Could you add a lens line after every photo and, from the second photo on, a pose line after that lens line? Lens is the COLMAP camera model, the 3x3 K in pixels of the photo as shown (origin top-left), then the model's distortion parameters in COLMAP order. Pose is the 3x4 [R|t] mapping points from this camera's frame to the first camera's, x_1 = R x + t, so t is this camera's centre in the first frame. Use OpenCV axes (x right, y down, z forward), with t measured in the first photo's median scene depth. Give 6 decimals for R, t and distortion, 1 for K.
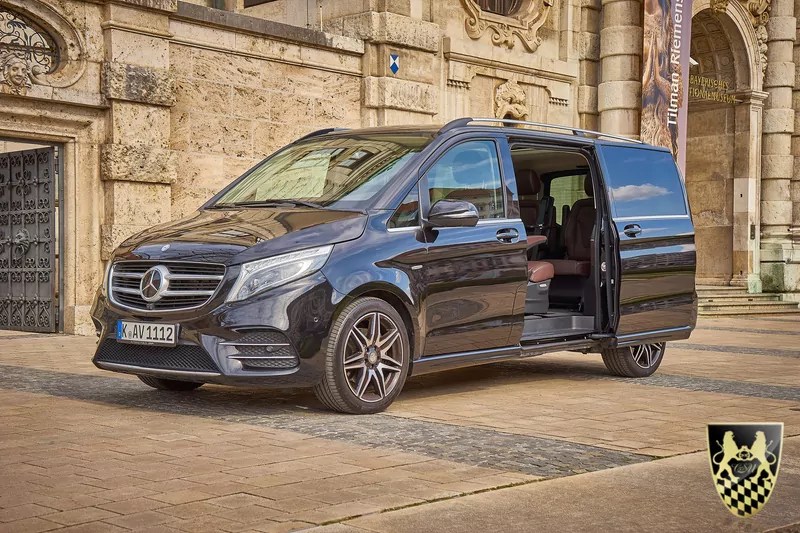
lens RADIAL K [[1162.3, 0, 394.0], [0, 1162.3, 268.2], [0, 0, 1]] dist [0.352943, 0.000000]
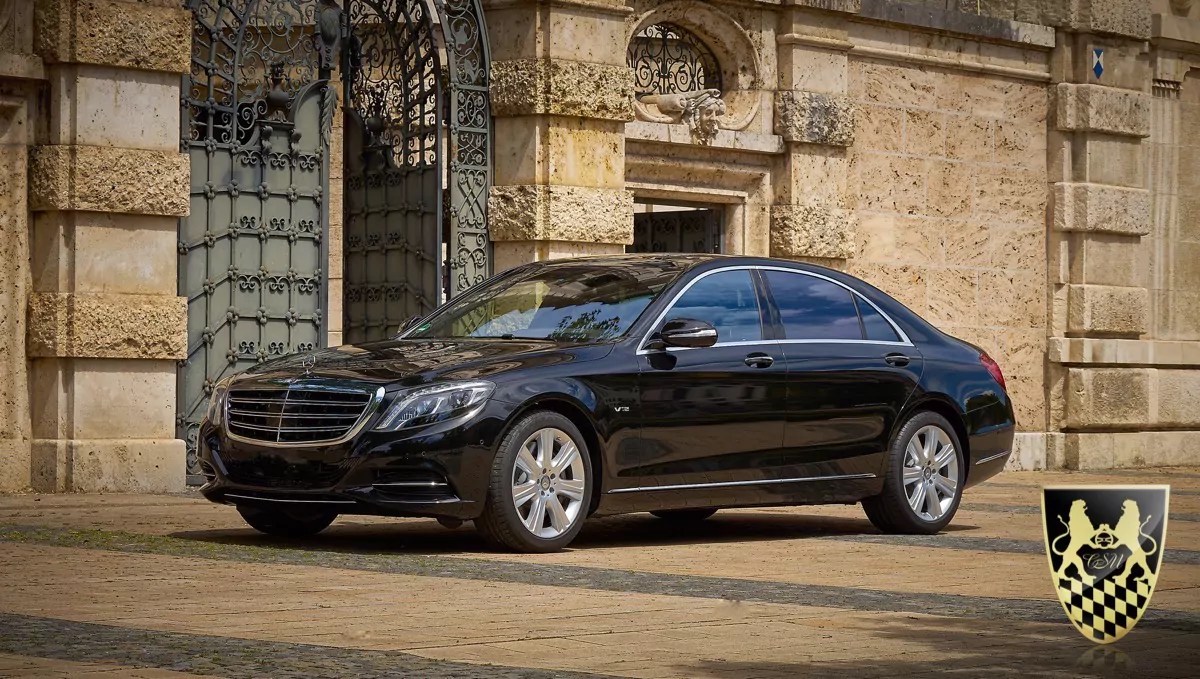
lens RADIAL K [[3366.0, 0, 600.2], [0, 3366.0, 340.8], [0, 0, 1]] dist [-0.113879, 0.000000]
pose [[0.996649, 0.006266, 0.081557, -0.466561], [-0.005322, 0.999916, -0.011788, -0.000318], [-0.081624, 0.011314, 0.996599, -0.885841]]
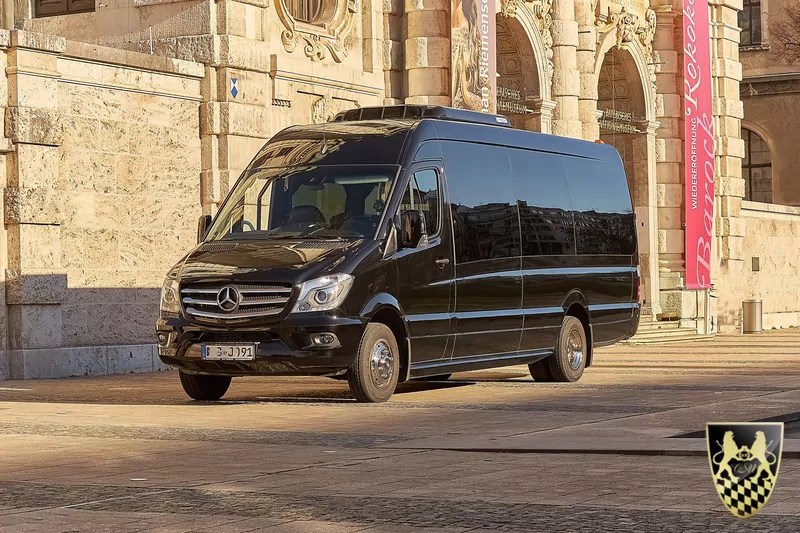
lens RADIAL K [[2089.8, 0, 398.2], [0, 2089.8, 265.2], [0, 0, 1]] dist [-0.043394, 0.000000]
pose [[0.955433, -0.018119, 0.294653, -0.409776], [0.024109, 0.999570, -0.016708, -0.002577], [-0.294223, 0.023067, 0.955458, -0.690904]]
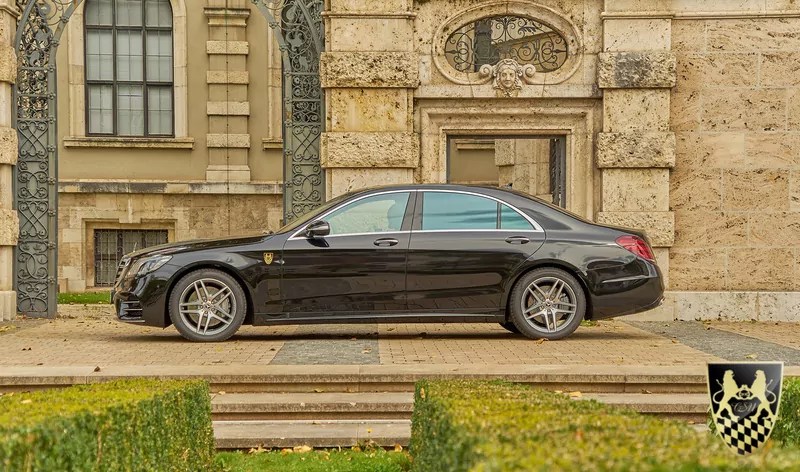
lens RADIAL K [[2498.3, 0, 444.3], [0, 2498.3, 265.6], [0, 0, 1]] dist [1.159634, 0.000000]
pose [[0.722149, -0.011525, -0.691641, 1.055552], [0.003685, 0.999911, -0.012814, 0.033171], [0.691728, 0.006705, 0.722127, -0.592405]]
